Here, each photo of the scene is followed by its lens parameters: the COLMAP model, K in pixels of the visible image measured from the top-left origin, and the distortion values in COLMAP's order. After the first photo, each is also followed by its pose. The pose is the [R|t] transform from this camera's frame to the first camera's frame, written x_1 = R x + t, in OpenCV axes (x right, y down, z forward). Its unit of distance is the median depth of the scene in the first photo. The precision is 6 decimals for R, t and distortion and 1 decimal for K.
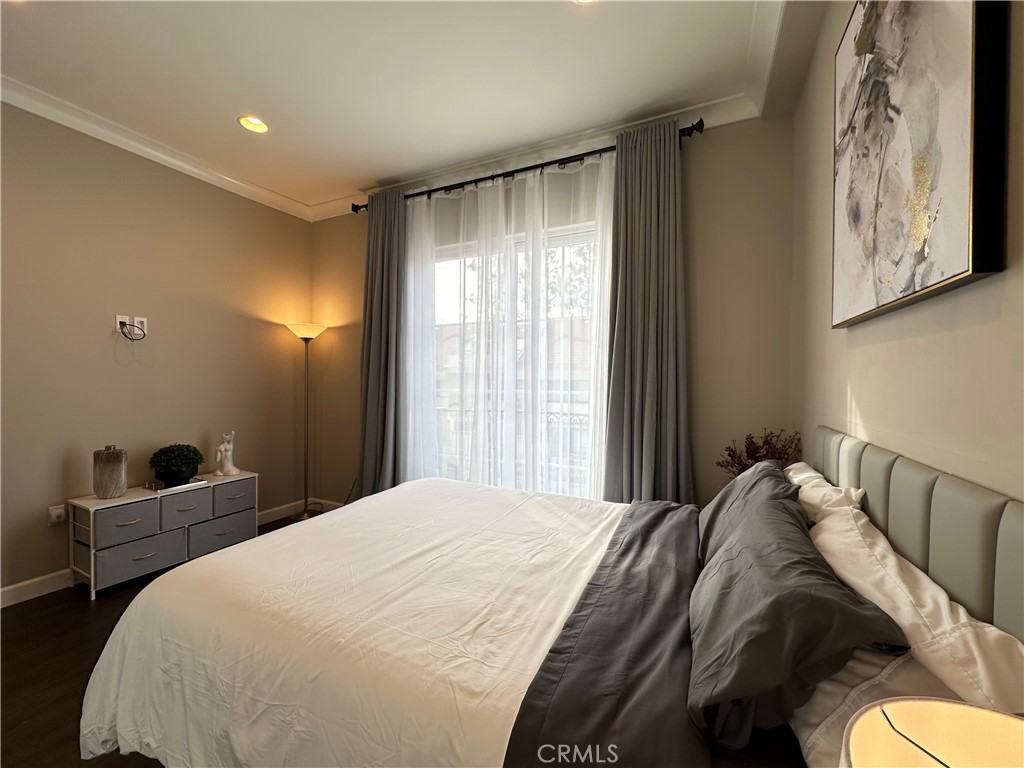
lens RADIAL K [[412.7, 0, 508.5], [0, 412.7, 380.7], [0, 0, 1]] dist [0.001814, -0.000444]
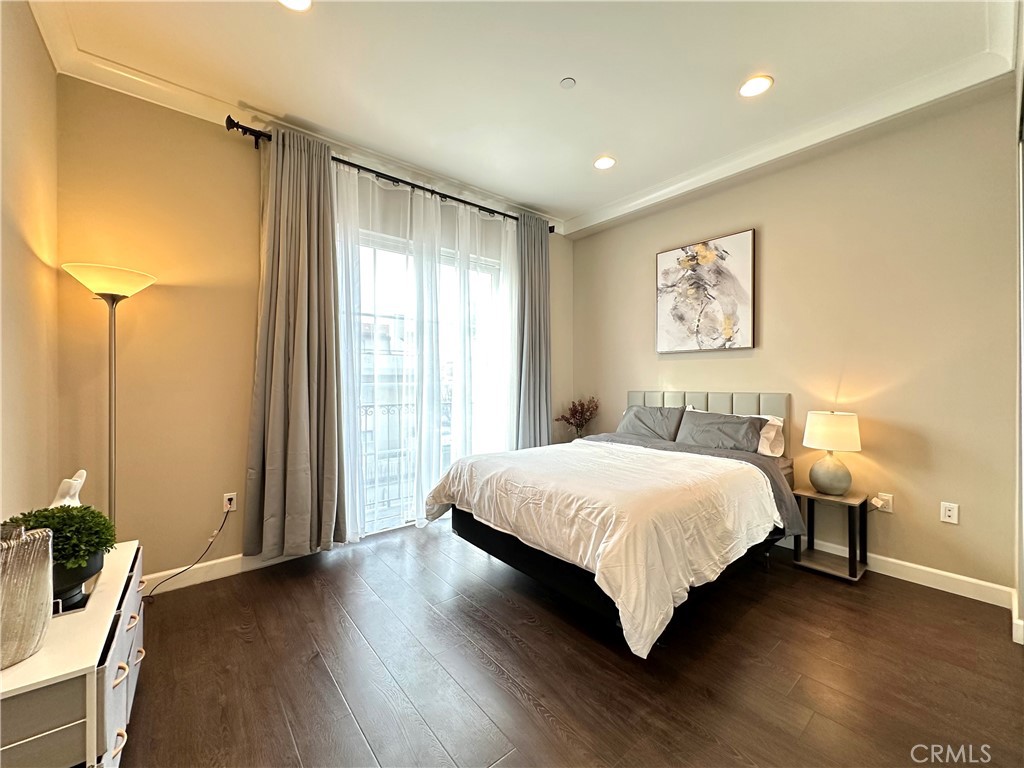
lens RADIAL K [[412.7, 0, 520.7], [0, 412.7, 383.3], [0, 0, 1]] dist [0.001814, -0.000444]
pose [[0.410196, -0.010458, 0.911938, -1.006763], [0.009682, 0.999928, 0.007112, 0.022924], [-0.911946, 0.005912, 0.410267, 0.337177]]
